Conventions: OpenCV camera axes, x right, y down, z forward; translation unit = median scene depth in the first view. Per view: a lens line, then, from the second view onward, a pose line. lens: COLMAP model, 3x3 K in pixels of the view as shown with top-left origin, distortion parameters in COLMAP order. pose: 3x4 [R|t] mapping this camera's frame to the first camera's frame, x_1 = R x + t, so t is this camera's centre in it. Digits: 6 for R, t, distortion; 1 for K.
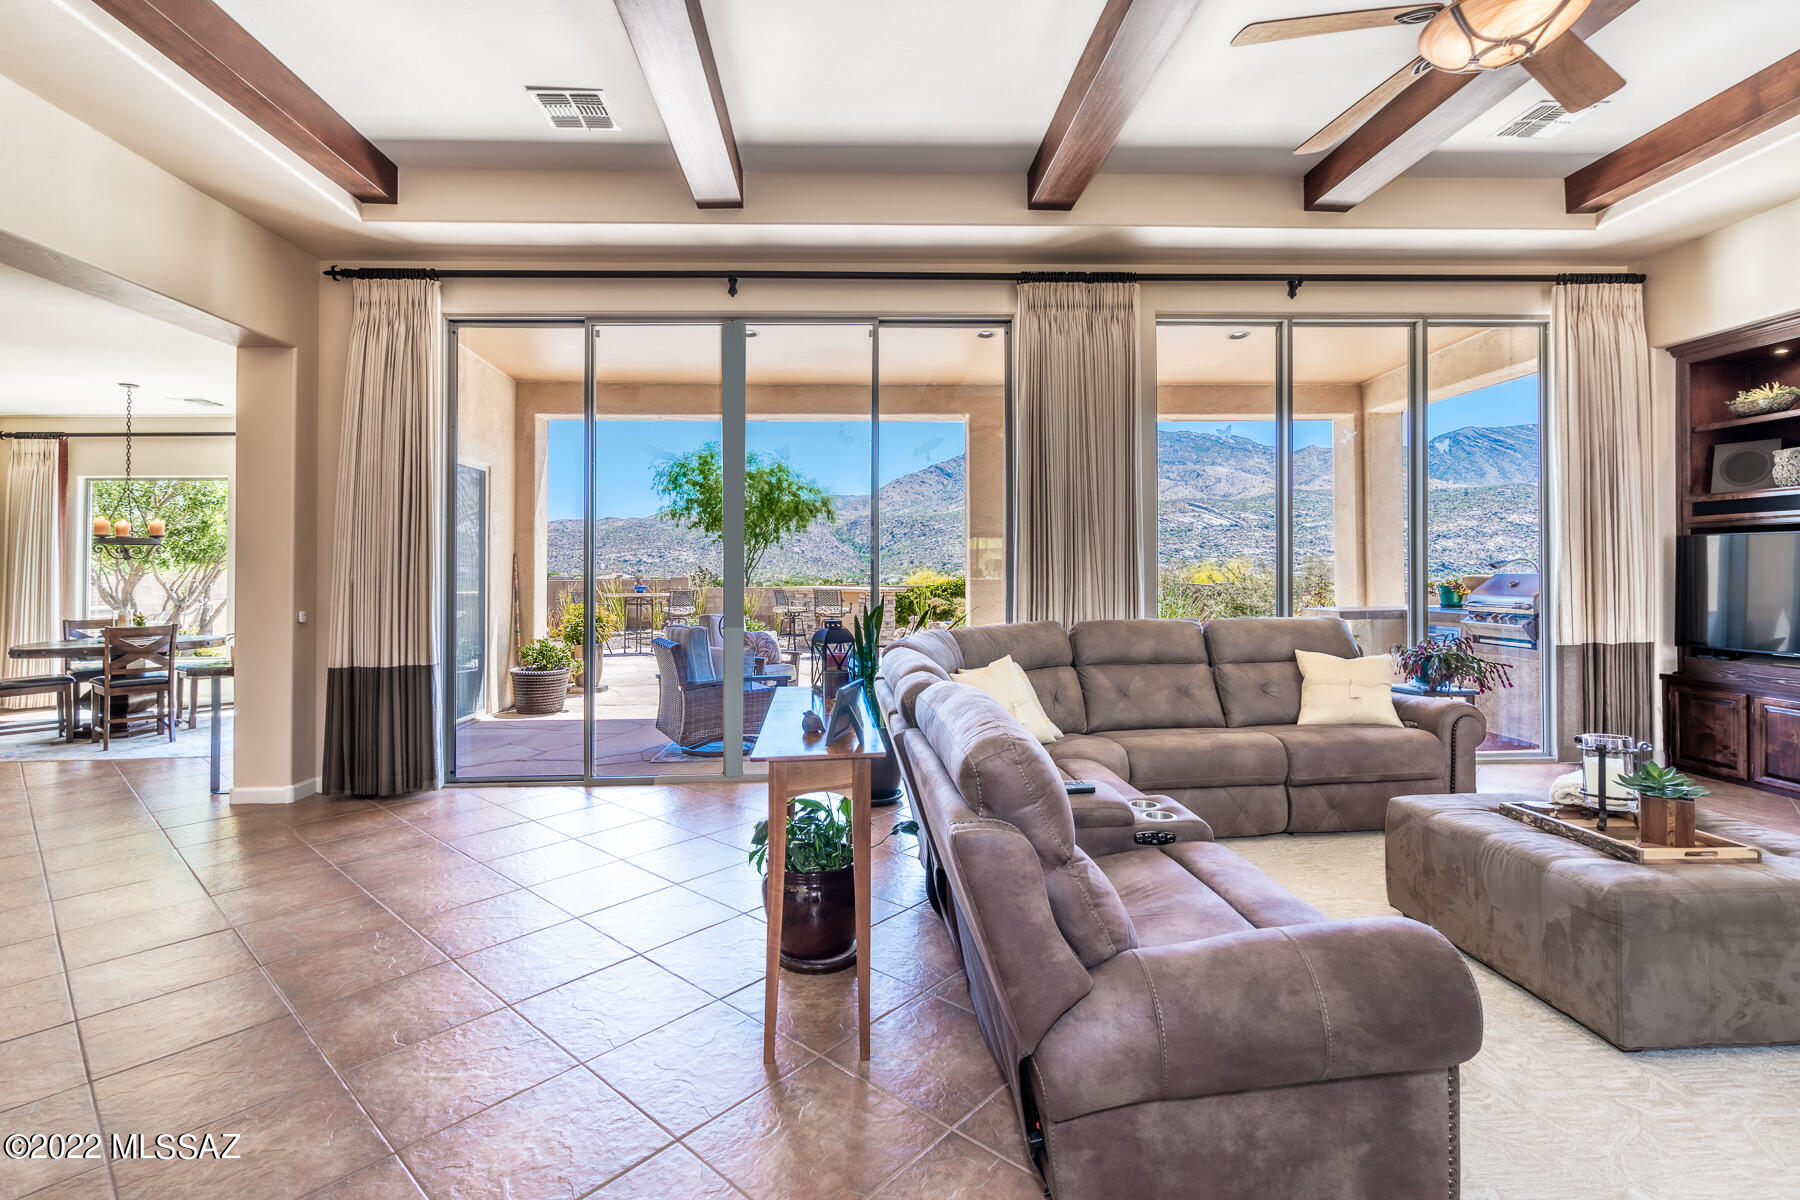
lens RADIAL K [[827.8, 0, 896.6], [0, 827.8, 596.7], [0, 0, 1]] dist [0.002862, 0.000096]
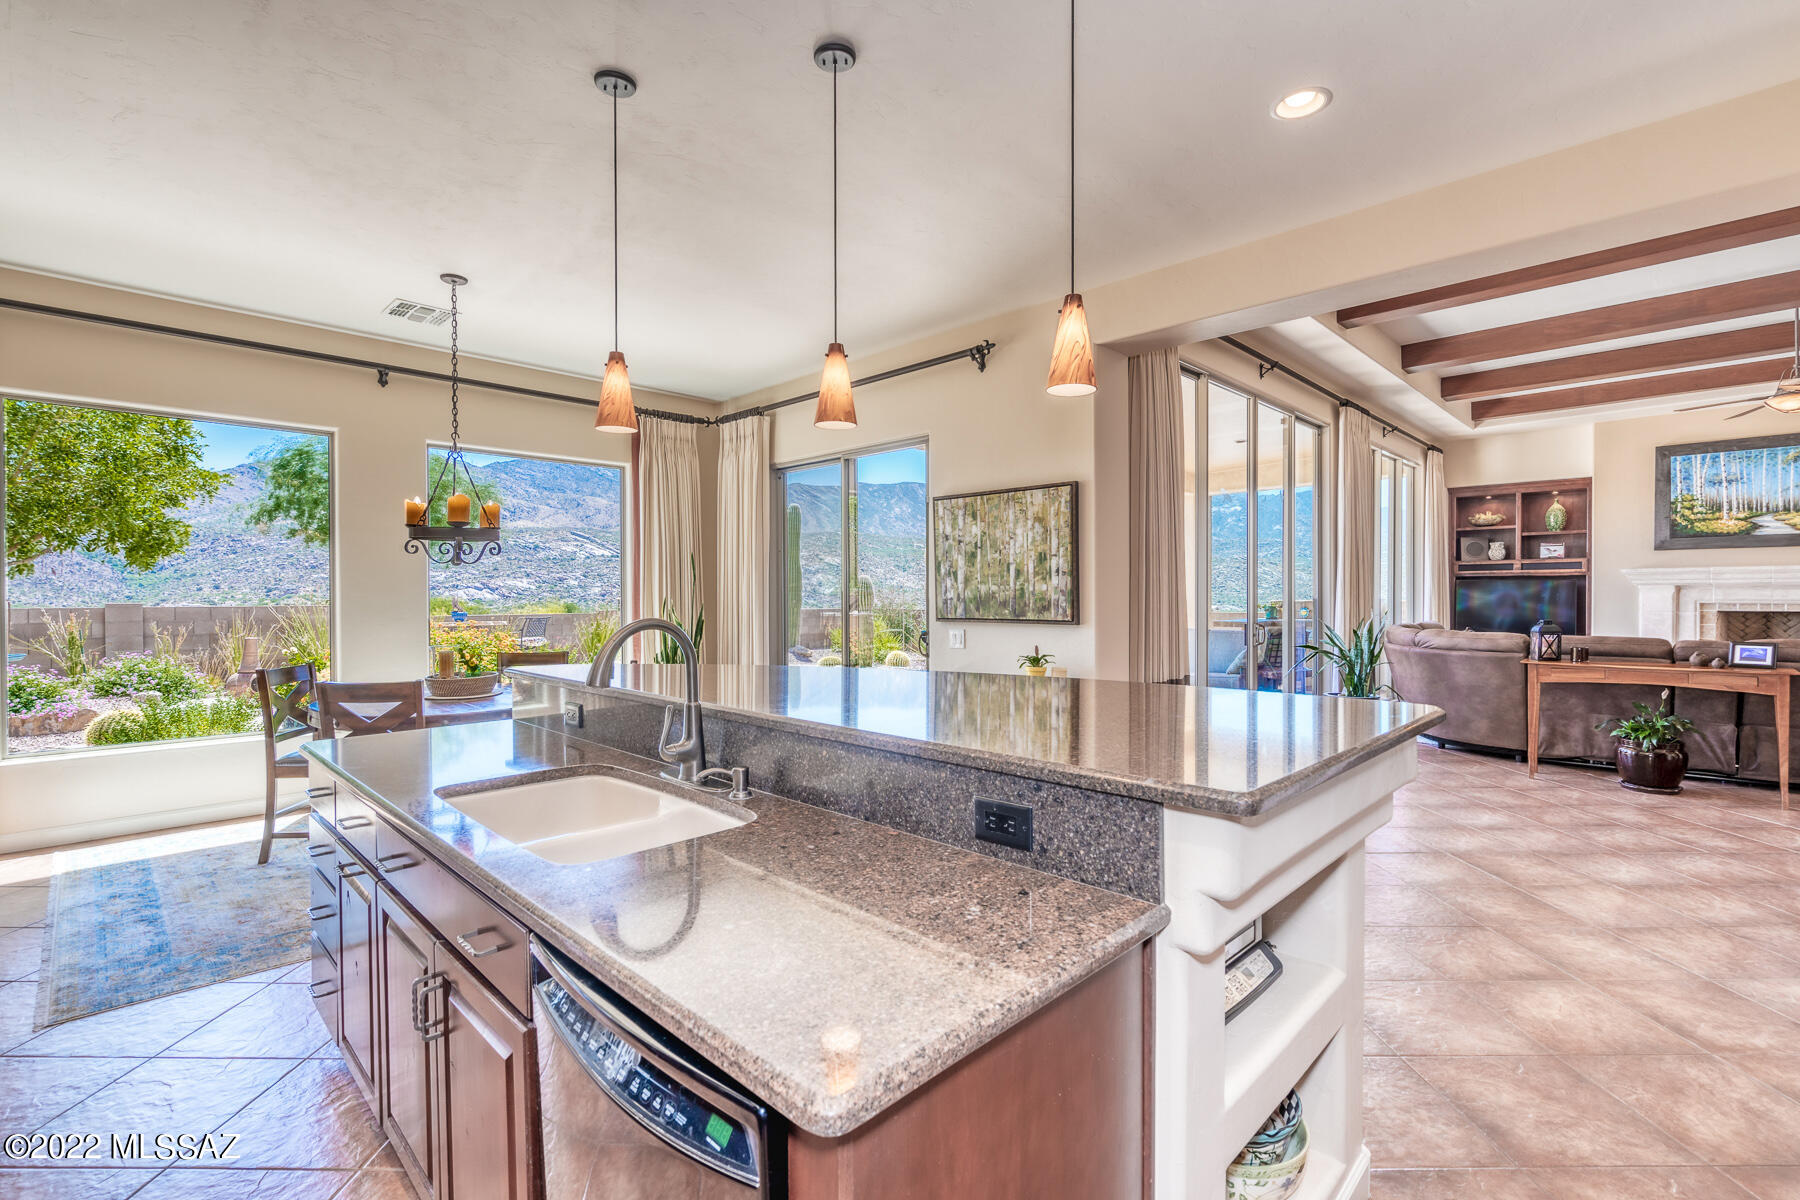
lens RADIAL K [[827.8, 0, 896.1], [0, 827.8, 591.8], [0, 0, 1]] dist [0.002862, 0.000096]
pose [[0.755085, 0.012223, 0.655513, -1.531156], [0.015107, 0.999236, -0.036034, 0.008346], [-0.655453, 0.037112, 0.754323, 0.373682]]
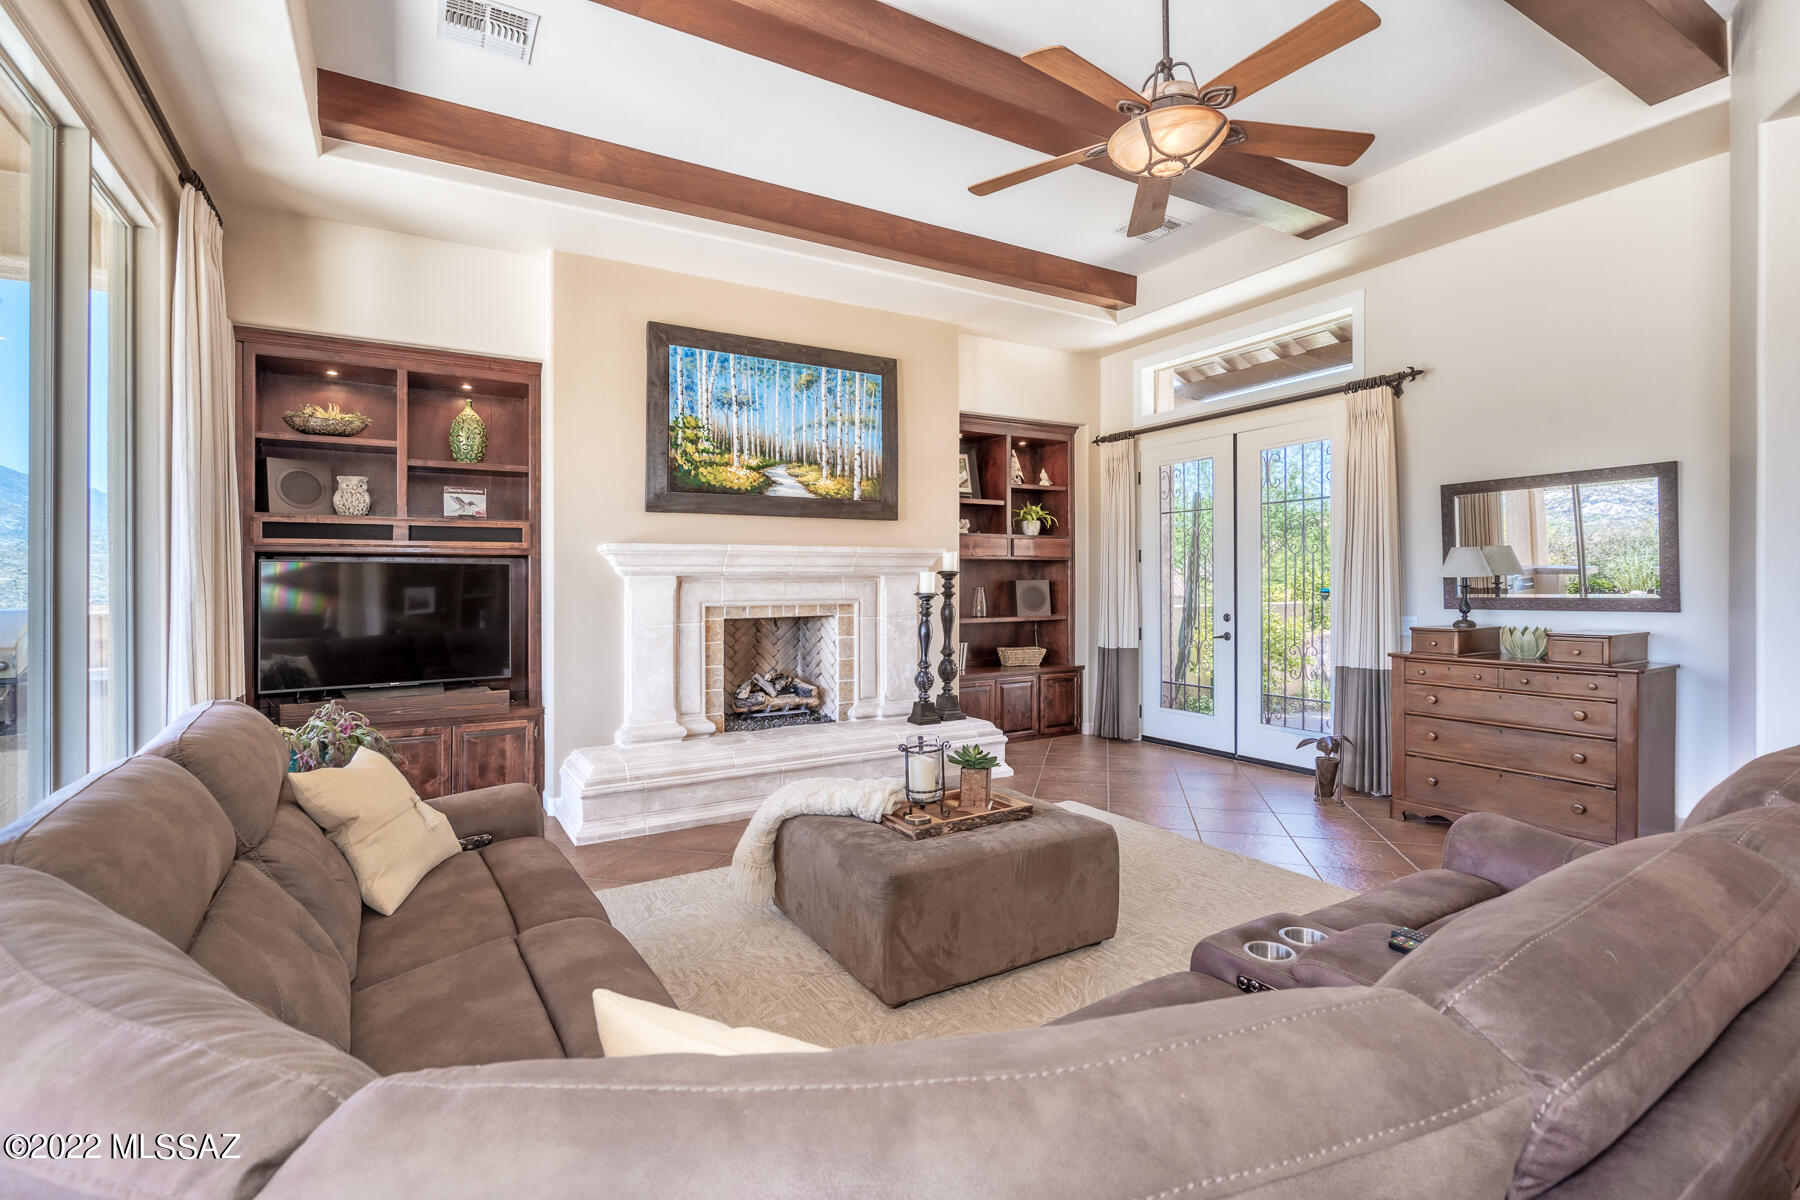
lens RADIAL K [[827.8, 0, 894.0], [0, 827.8, 596.6], [0, 0, 1]] dist [0.002862, 0.000096]
pose [[-0.454852, 0.012478, 0.890479, -0.075461], [0.046705, 0.998860, 0.009860, -0.017100], [-0.889341, 0.046075, -0.454917, 0.853754]]
